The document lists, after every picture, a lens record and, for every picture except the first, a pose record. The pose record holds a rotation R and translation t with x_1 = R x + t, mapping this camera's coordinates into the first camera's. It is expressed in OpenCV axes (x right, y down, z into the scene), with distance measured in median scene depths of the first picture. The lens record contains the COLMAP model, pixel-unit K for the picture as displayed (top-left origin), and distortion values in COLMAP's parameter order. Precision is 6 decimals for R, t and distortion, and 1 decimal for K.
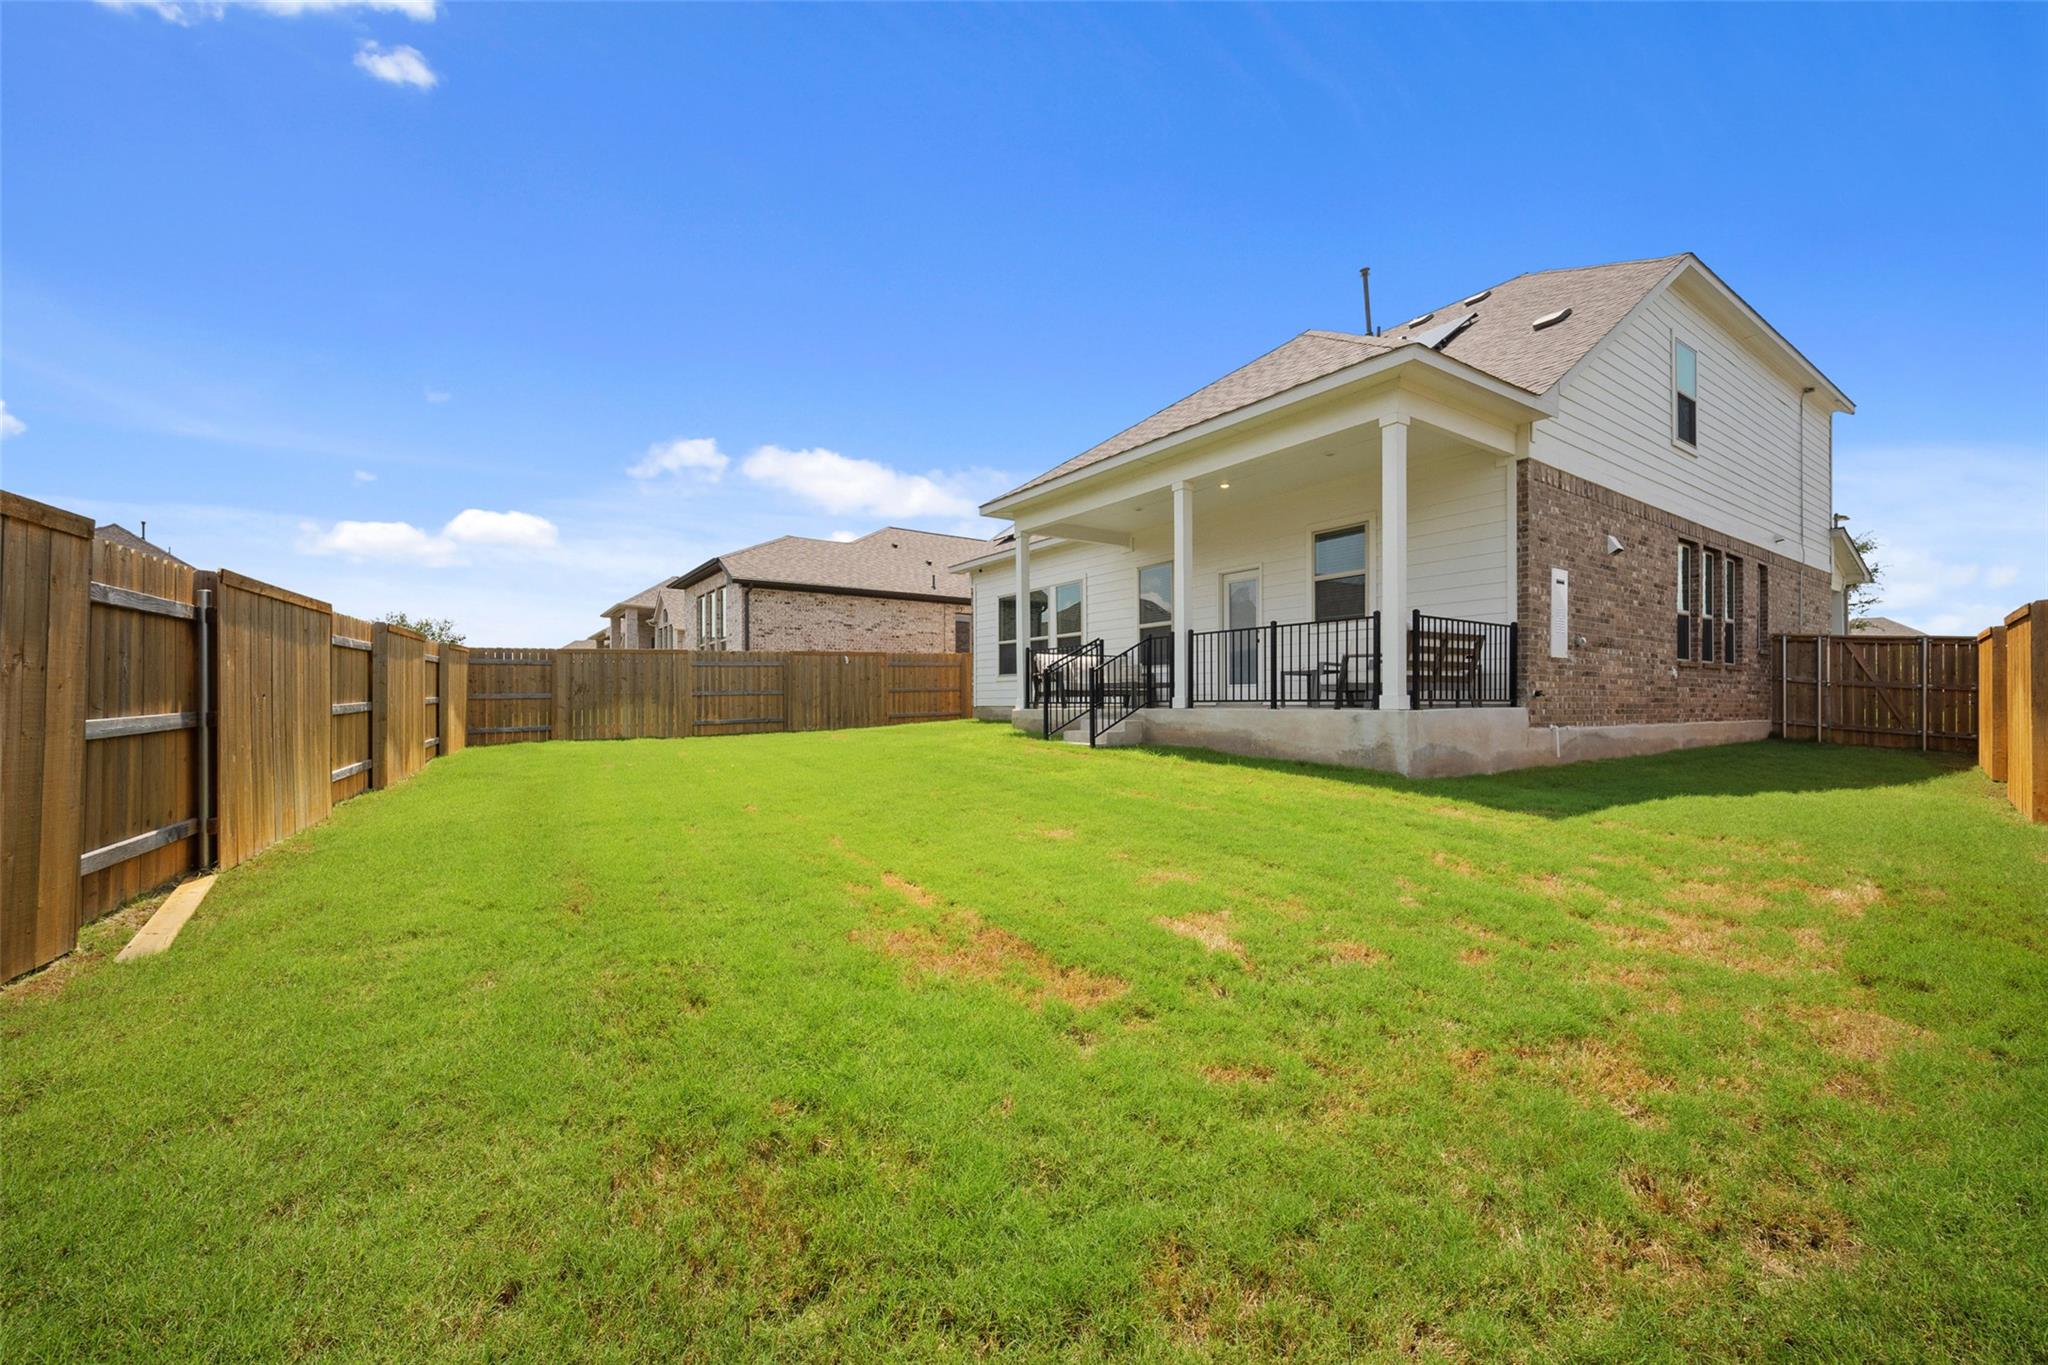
lens RADIAL K [[801.4, 0, 1026.9], [0, 801.4, 696.8], [0, 0, 1]] dist [-0.007901, -0.000030]
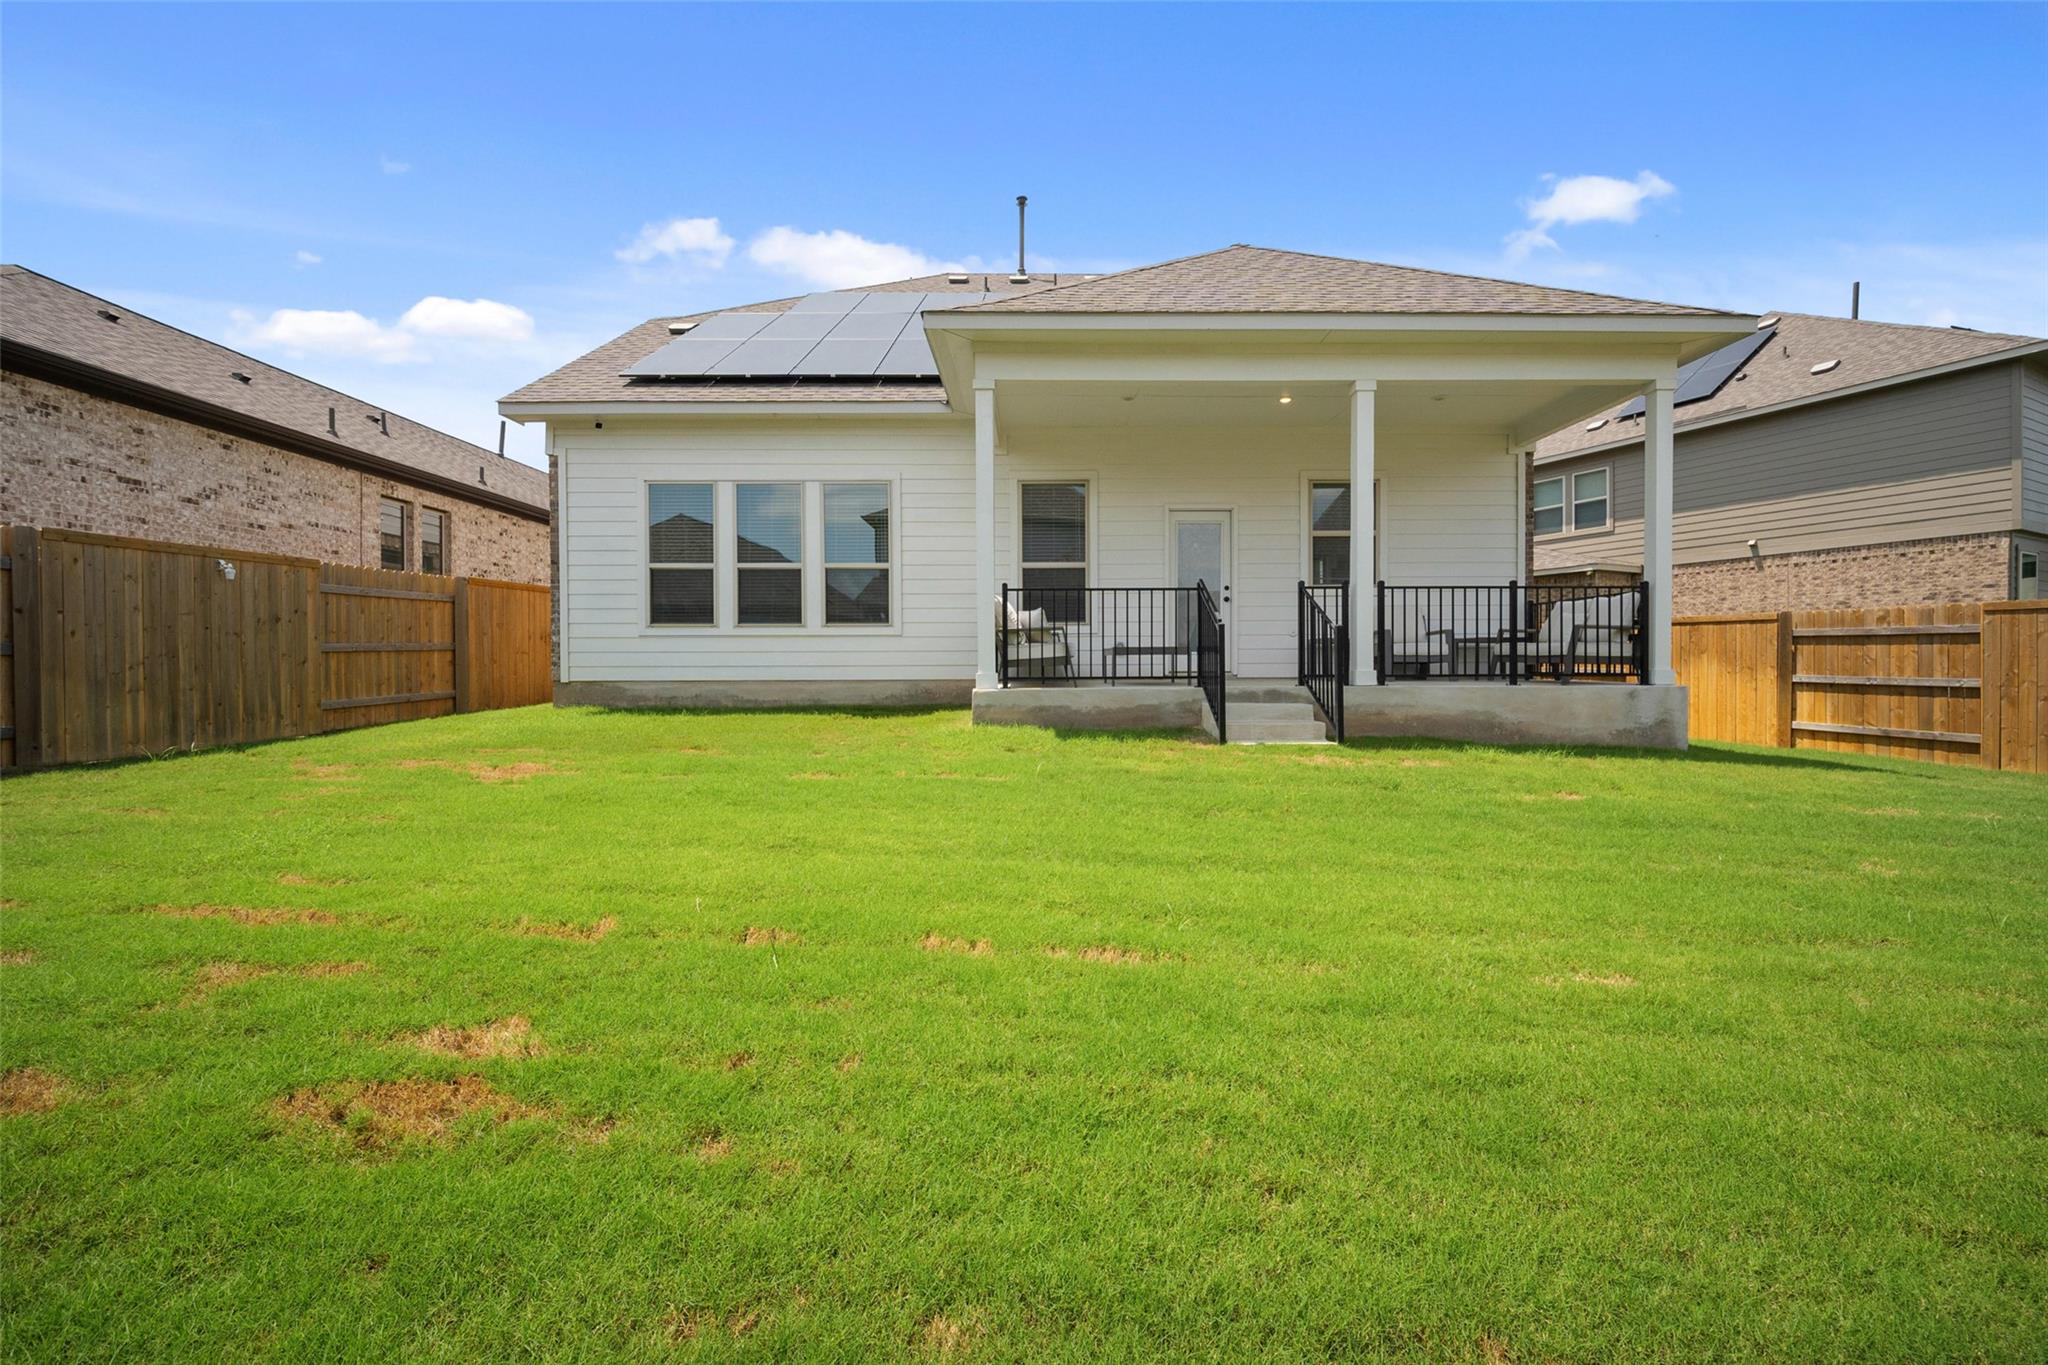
lens RADIAL K [[801.4, 0, 1030.2], [0, 801.4, 675.9], [0, 0, 1]] dist [-0.007901, -0.000030]
pose [[0.568427, -0.010791, 0.822663, -0.391712], [-0.006425, 0.999825, 0.017555, -0.003478], [-0.822708, -0.015264, 0.568259, 0.545717]]
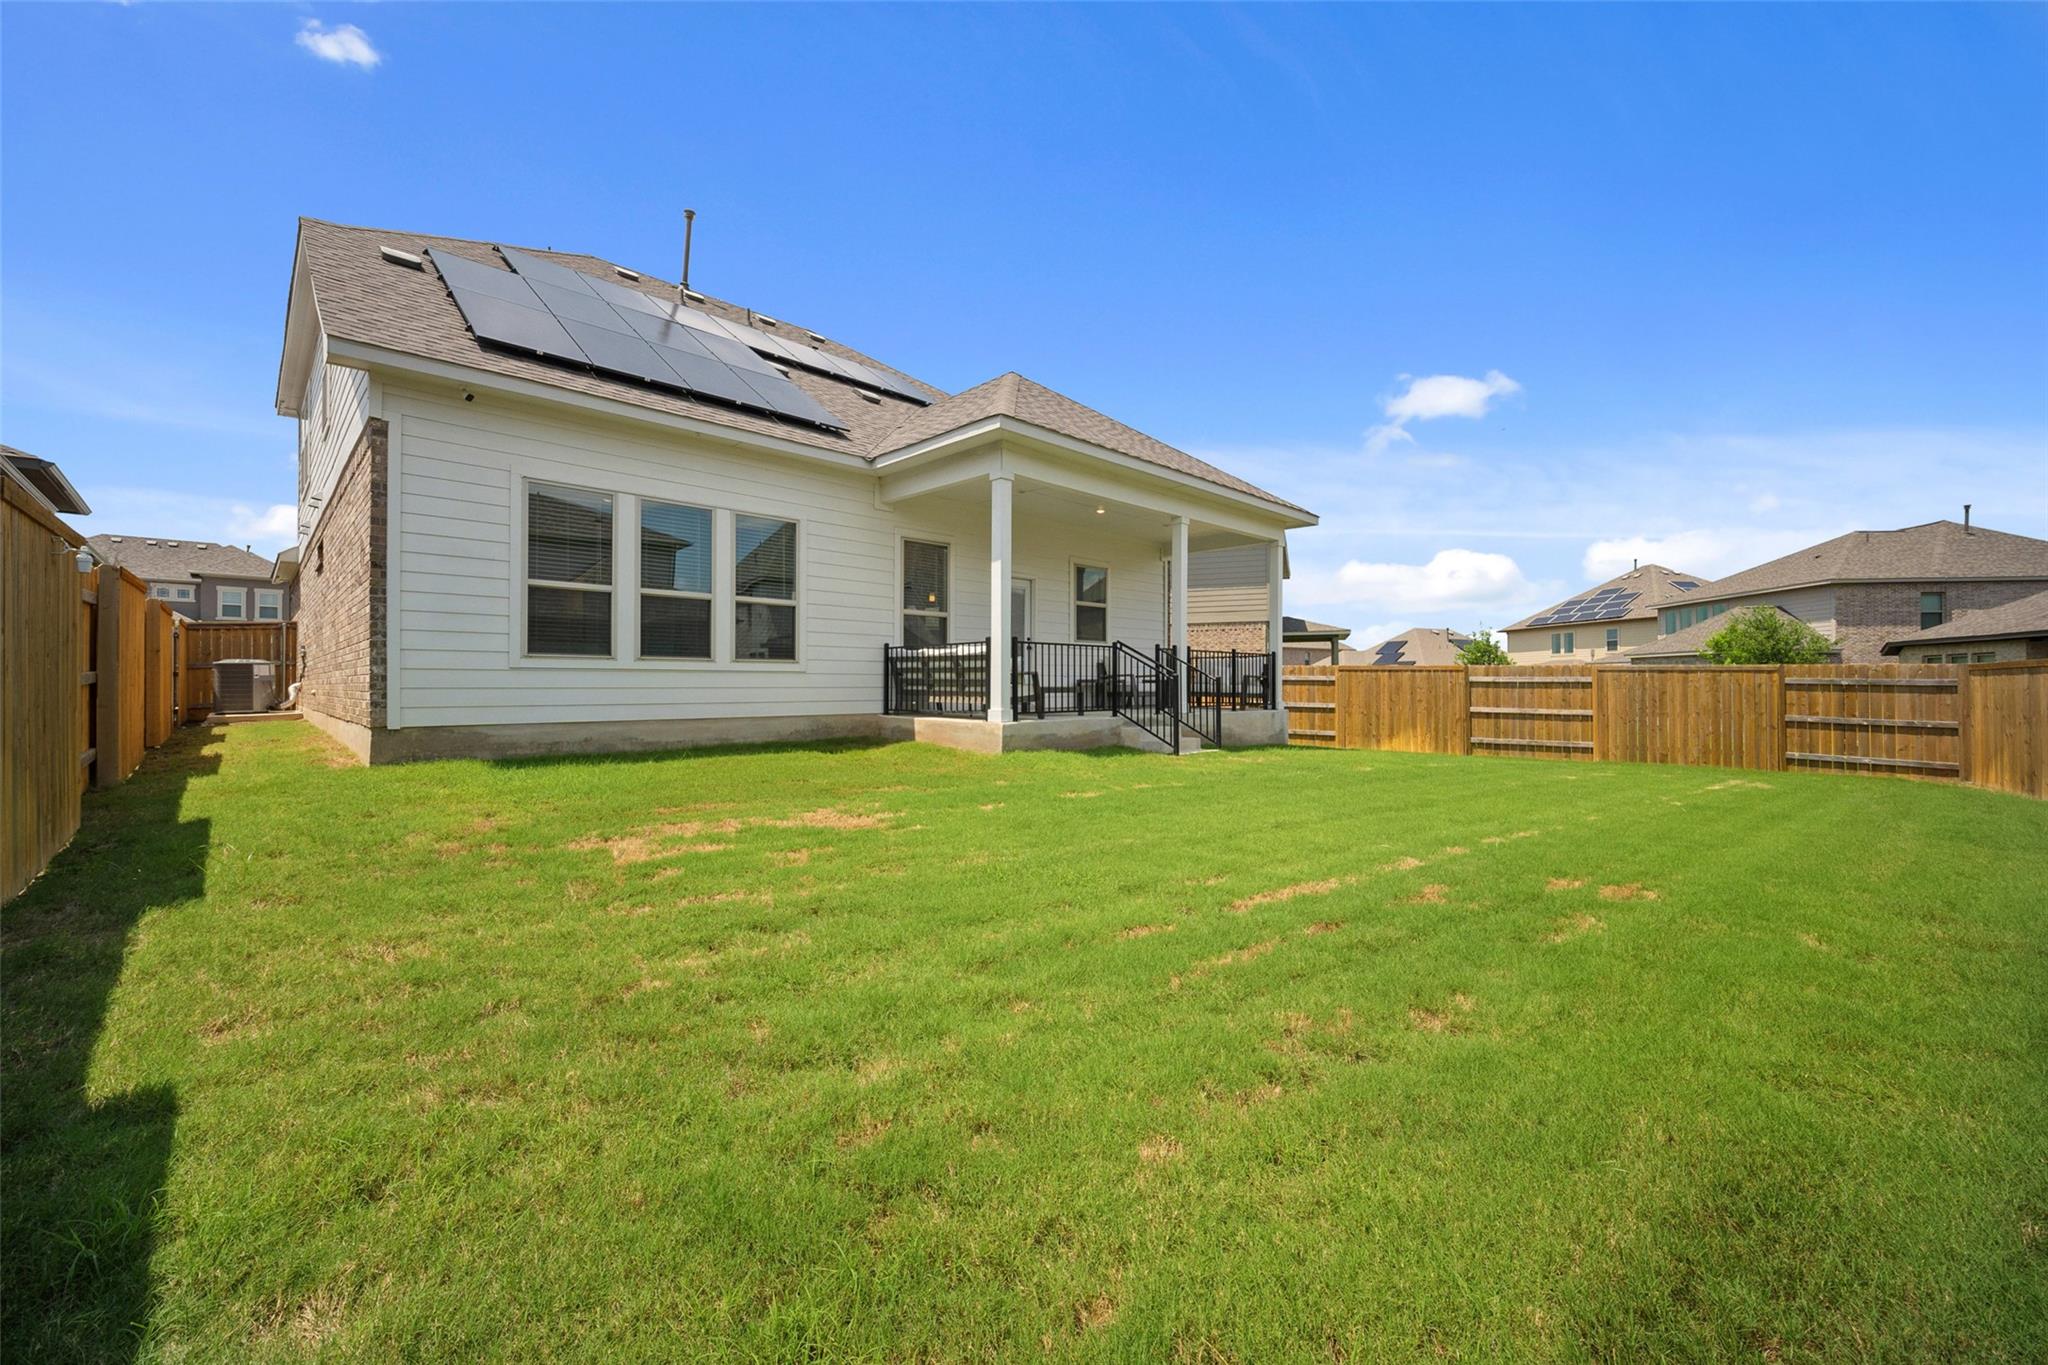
lens RADIAL K [[801.4, 0, 1020.6], [0, 801.4, 682.6], [0, 0, 1]] dist [-0.007901, -0.000030]
pose [[-0.155401, 0.009259, 0.987808, -0.597245], [-0.007907, 0.999912, -0.010616, -0.010049], [-0.987820, -0.009460, -0.155314, 0.923055]]
